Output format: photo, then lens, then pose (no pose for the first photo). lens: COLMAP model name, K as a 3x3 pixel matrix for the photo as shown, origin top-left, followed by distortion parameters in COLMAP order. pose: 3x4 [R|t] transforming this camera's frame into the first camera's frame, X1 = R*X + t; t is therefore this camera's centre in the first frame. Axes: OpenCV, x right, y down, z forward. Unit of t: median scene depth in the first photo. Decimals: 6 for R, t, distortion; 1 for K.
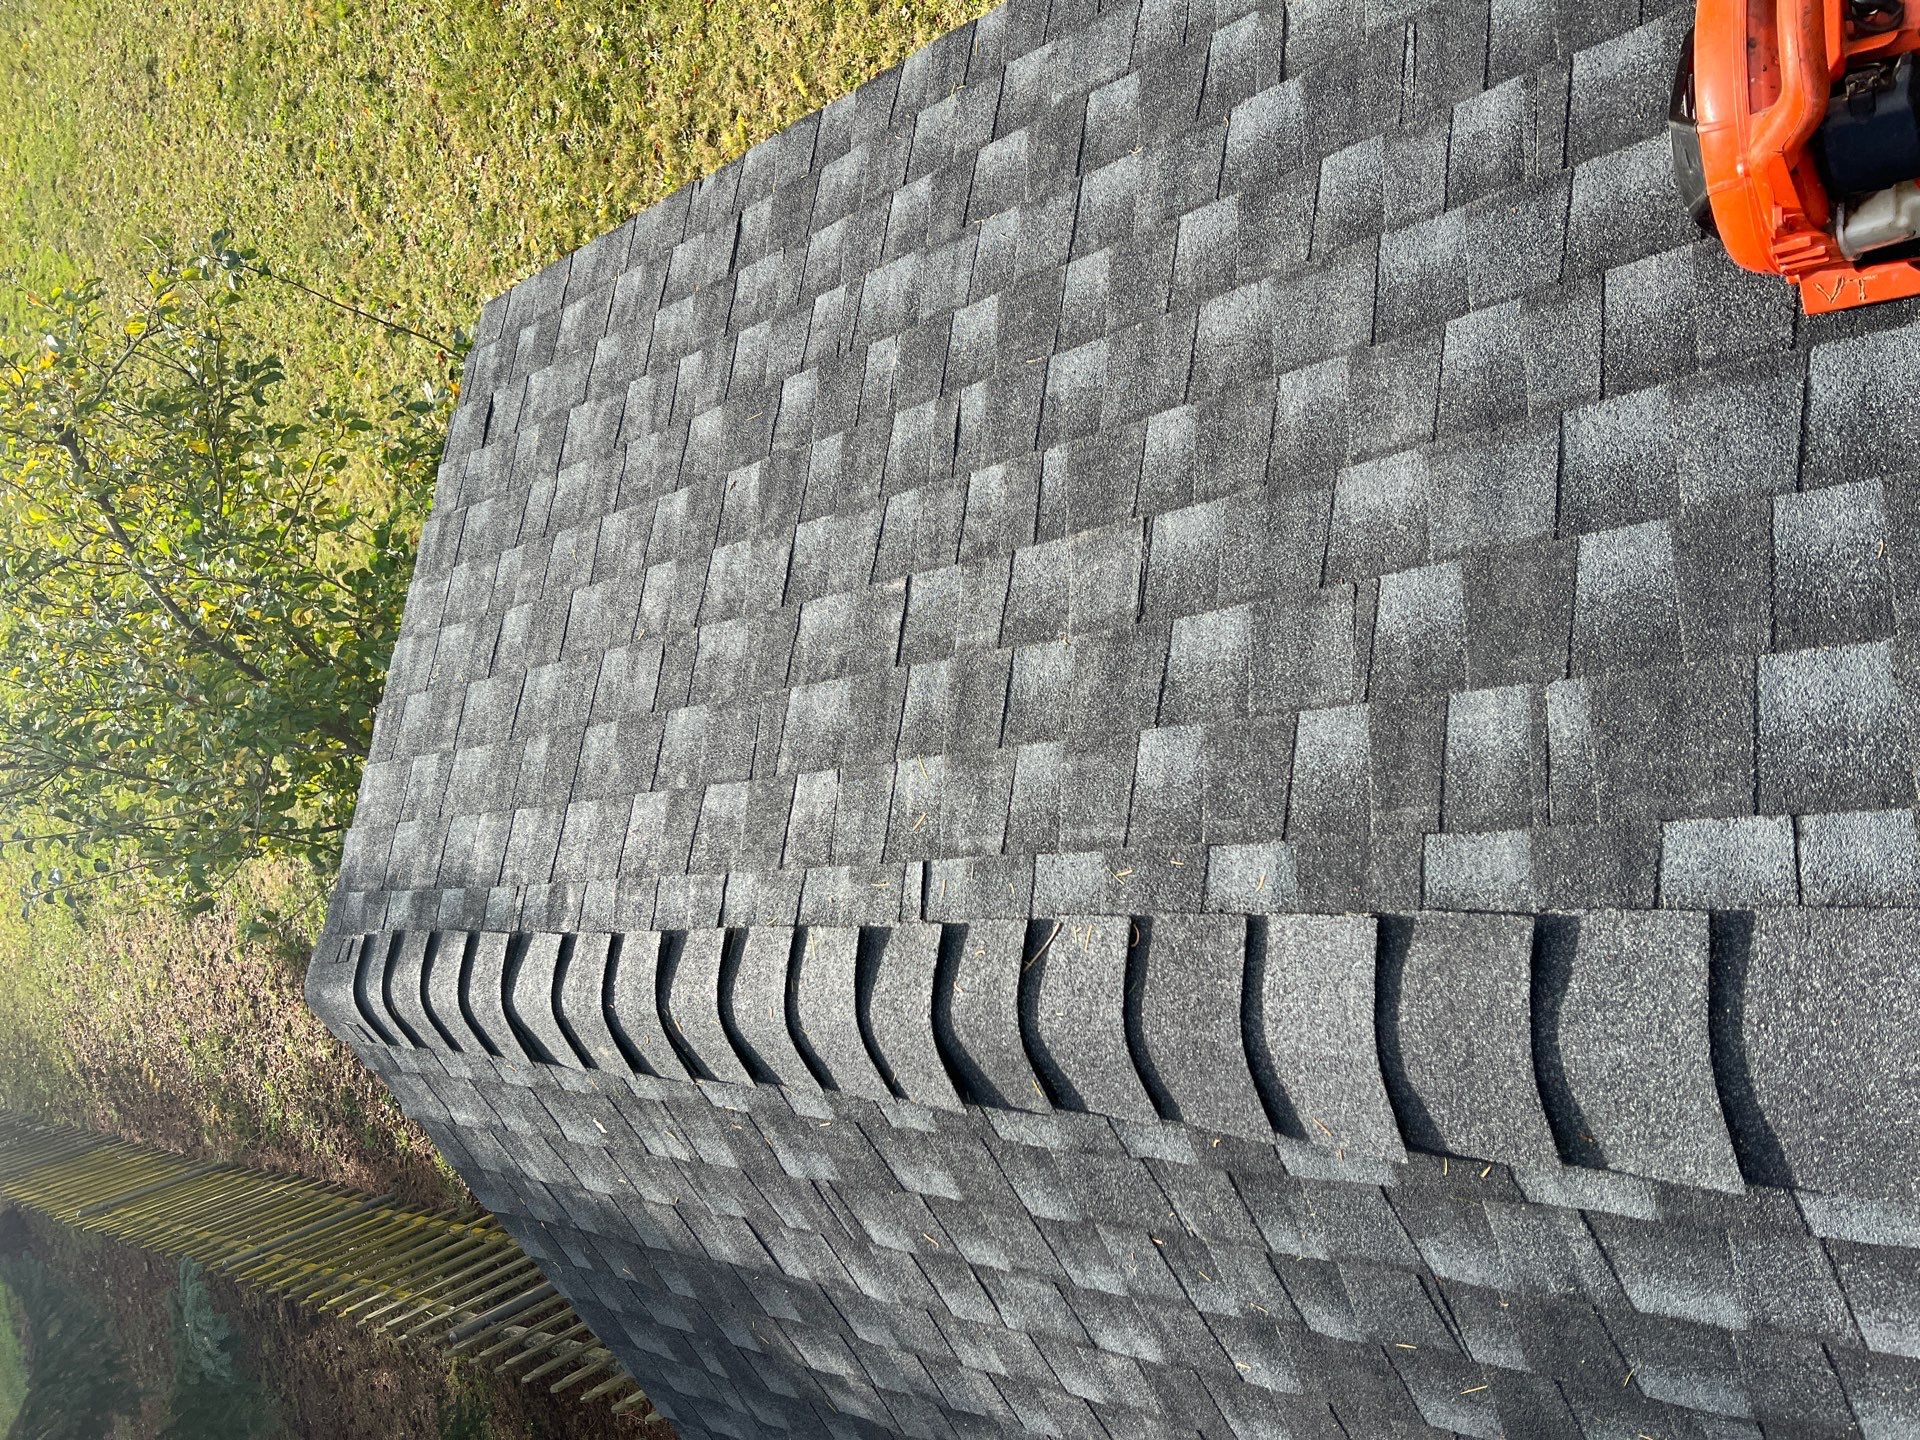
lens RADIAL K [[1433.0, 0, 986.7], [0, 1433.0, 724.0], [0, 0, 1]] dist [0.047483, -0.055510]
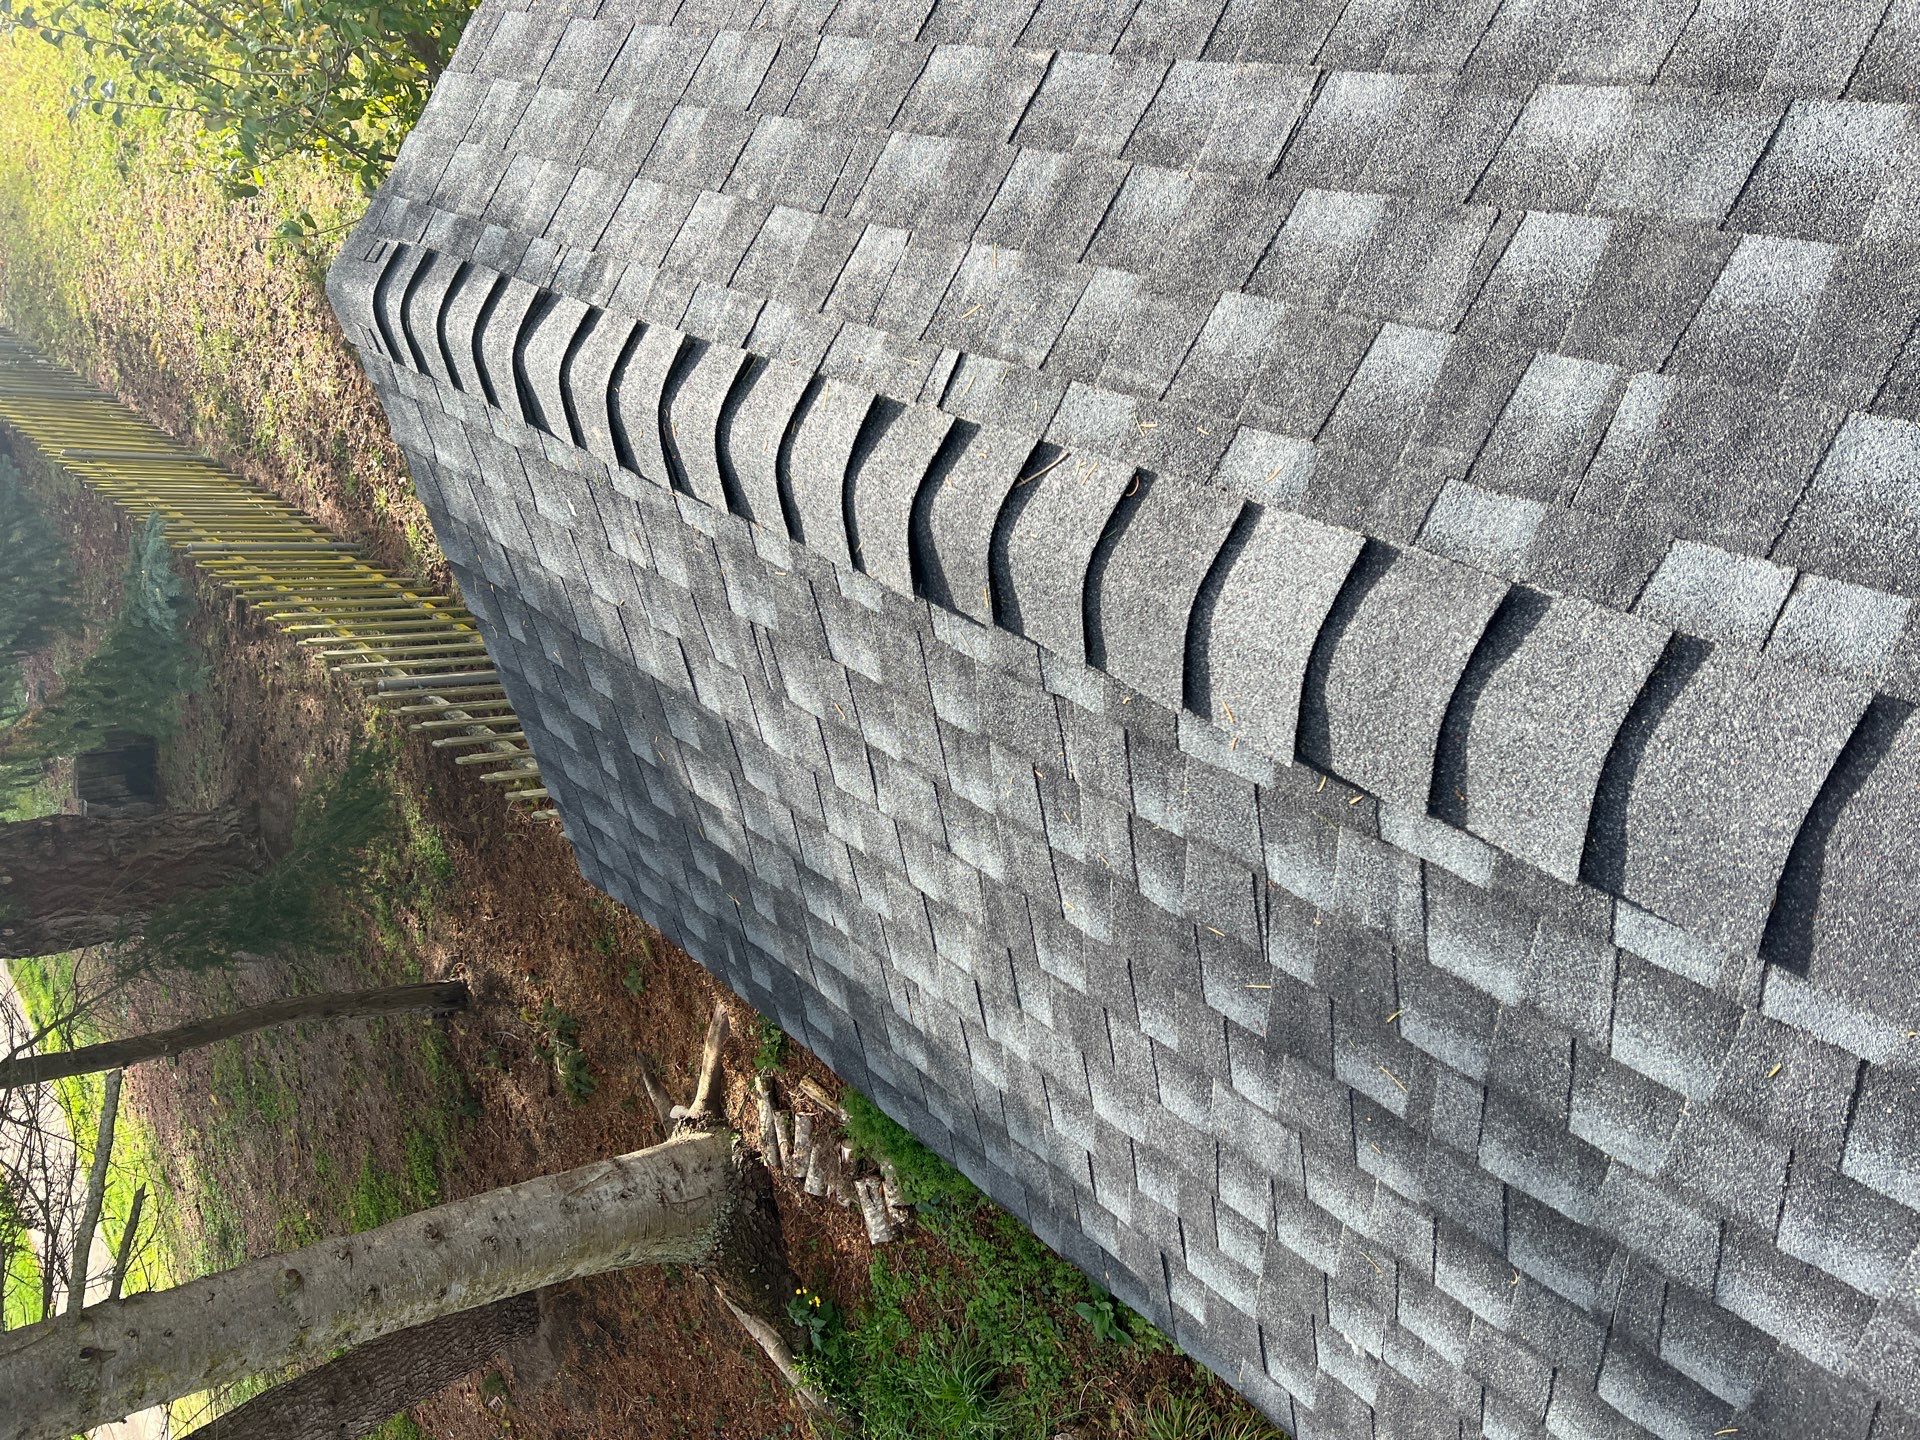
lens RADIAL K [[1434.6, 0, 960.8], [0, 1434.6, 856.4], [0, 0, 1]] dist [0.046151, -0.046405]
pose [[0.931219, 0.362409, 0.038618, 0.040622], [-0.359144, 0.894436, 0.266457, 0.135809], [0.062025, -0.262000, 0.963073, -0.033948]]
